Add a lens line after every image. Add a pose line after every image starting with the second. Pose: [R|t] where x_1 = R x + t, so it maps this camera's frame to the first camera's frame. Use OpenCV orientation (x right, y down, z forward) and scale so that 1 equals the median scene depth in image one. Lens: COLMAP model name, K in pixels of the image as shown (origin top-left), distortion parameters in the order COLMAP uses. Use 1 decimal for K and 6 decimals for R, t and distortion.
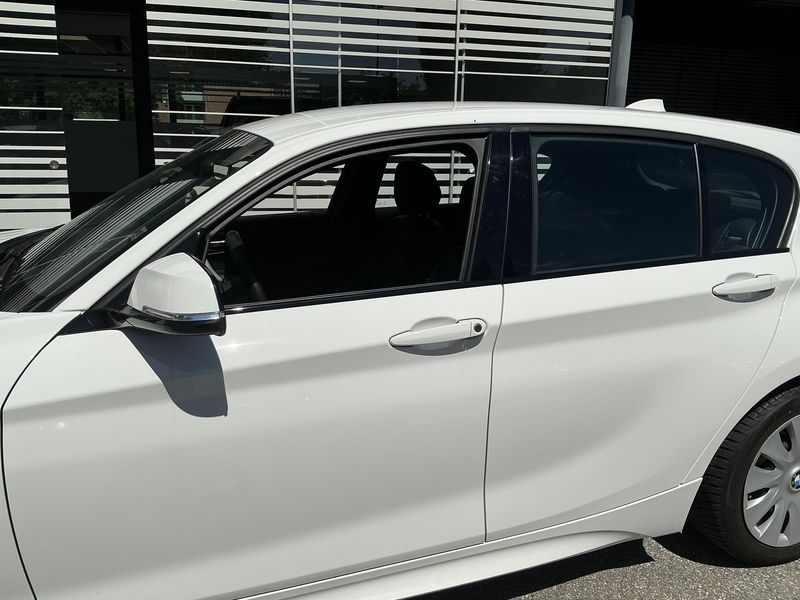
lens RADIAL K [[665.2, 0, 400.0], [0, 665.2, 300.0], [0, 0, 1]] dist [0.134920, -0.292225]
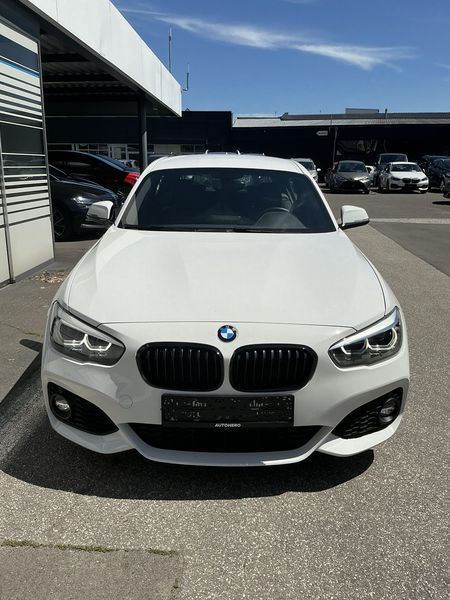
lens RADIAL K [[498.9, 0, 225.0], [0, 498.9, 300.0], [0, 0, 1]] dist [0.134920, -0.292225]
pose [[0.321885, -0.262354, 0.909703, -0.929126], [0.226676, 0.954251, 0.194995, -0.075956], [-0.919243, 0.143441, 0.366628, 0.216474]]
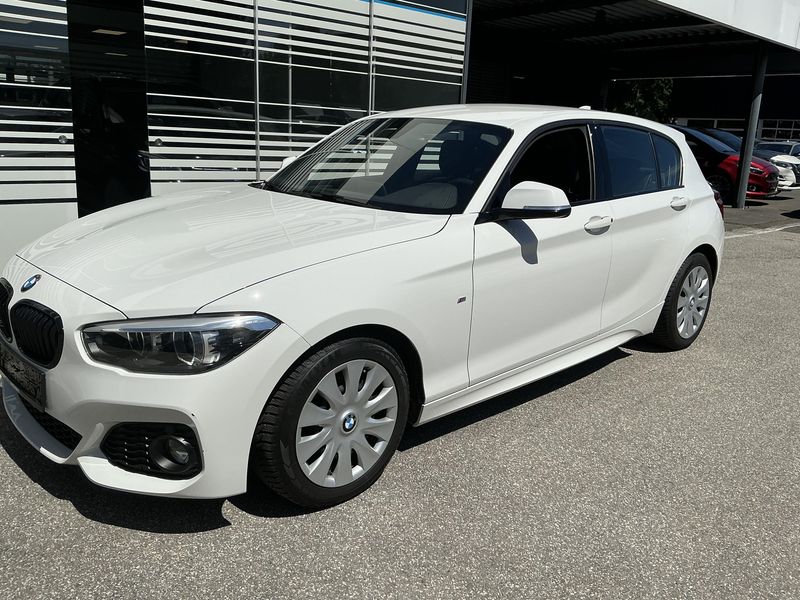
lens RADIAL K [[665.2, 0, 400.0], [0, 665.2, 300.0], [0, 0, 1]] dist [0.134920, -0.292225]
pose [[0.901618, -0.083156, 0.424465, -0.488917], [0.075342, 0.996536, 0.035194, 0.058565], [-0.425922, 0.000249, 0.904760, -0.209728]]
